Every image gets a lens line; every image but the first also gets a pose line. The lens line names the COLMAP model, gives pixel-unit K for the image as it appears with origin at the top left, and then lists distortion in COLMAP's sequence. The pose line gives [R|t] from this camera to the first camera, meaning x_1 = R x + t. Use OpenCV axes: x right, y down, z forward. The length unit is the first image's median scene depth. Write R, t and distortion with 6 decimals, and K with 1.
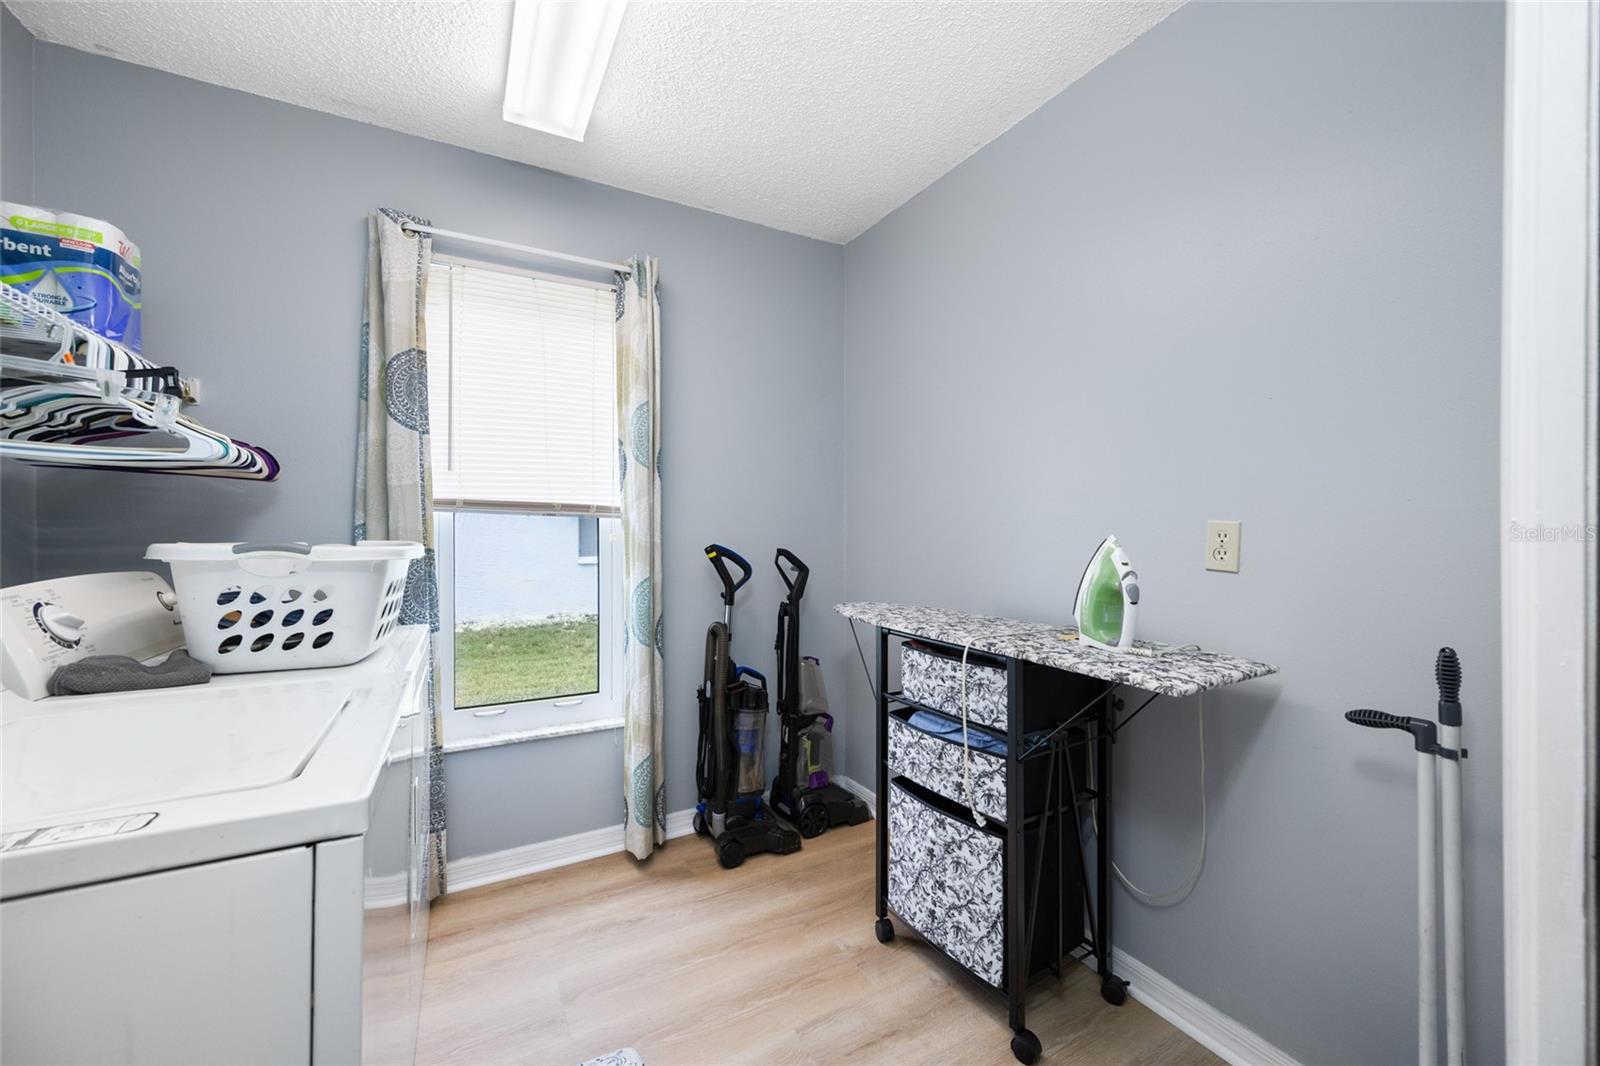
lens RADIAL K [[633.1, 0, 810.1], [0, 633.1, 526.7], [0, 0, 1]] dist [-0.003594, -0.001184]
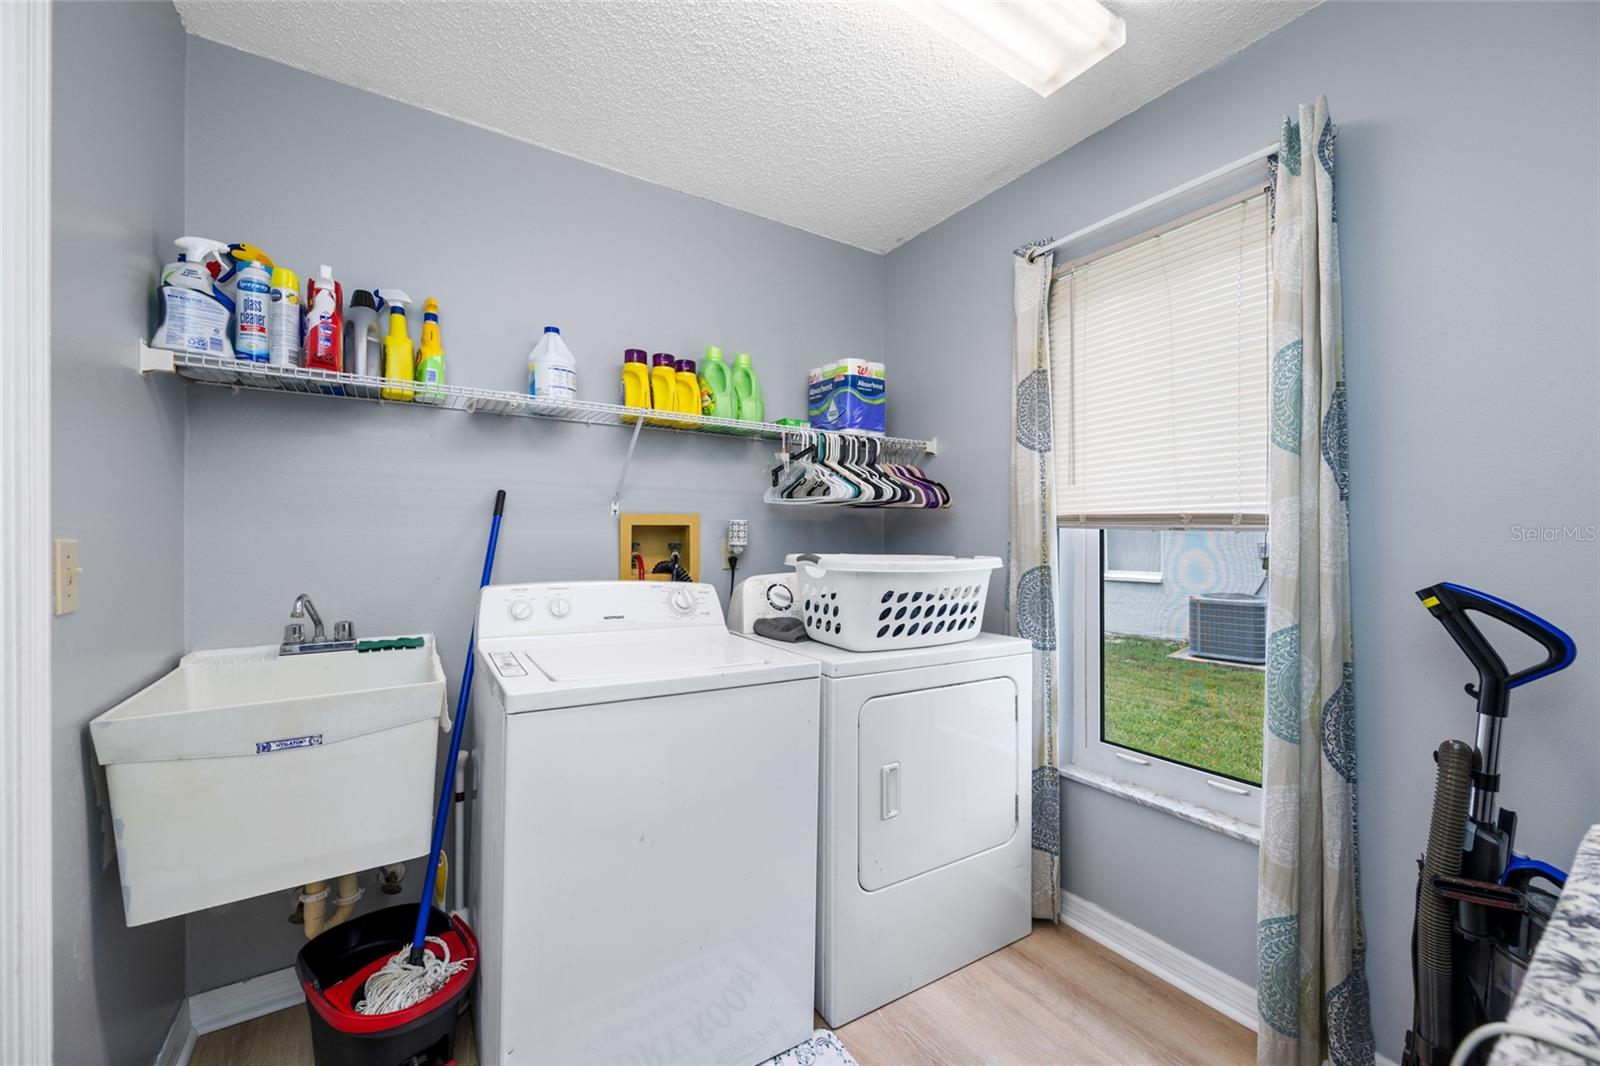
lens RADIAL K [[633.1, 0, 807.5], [0, 633.1, 536.7], [0, 0, 1]] dist [-0.003594, -0.001184]
pose [[0.060415, -0.003954, -0.998166, 0.369455], [-0.000887, 0.999992, -0.004015, -0.006796], [0.998173, 0.001128, 0.060411, 0.554231]]
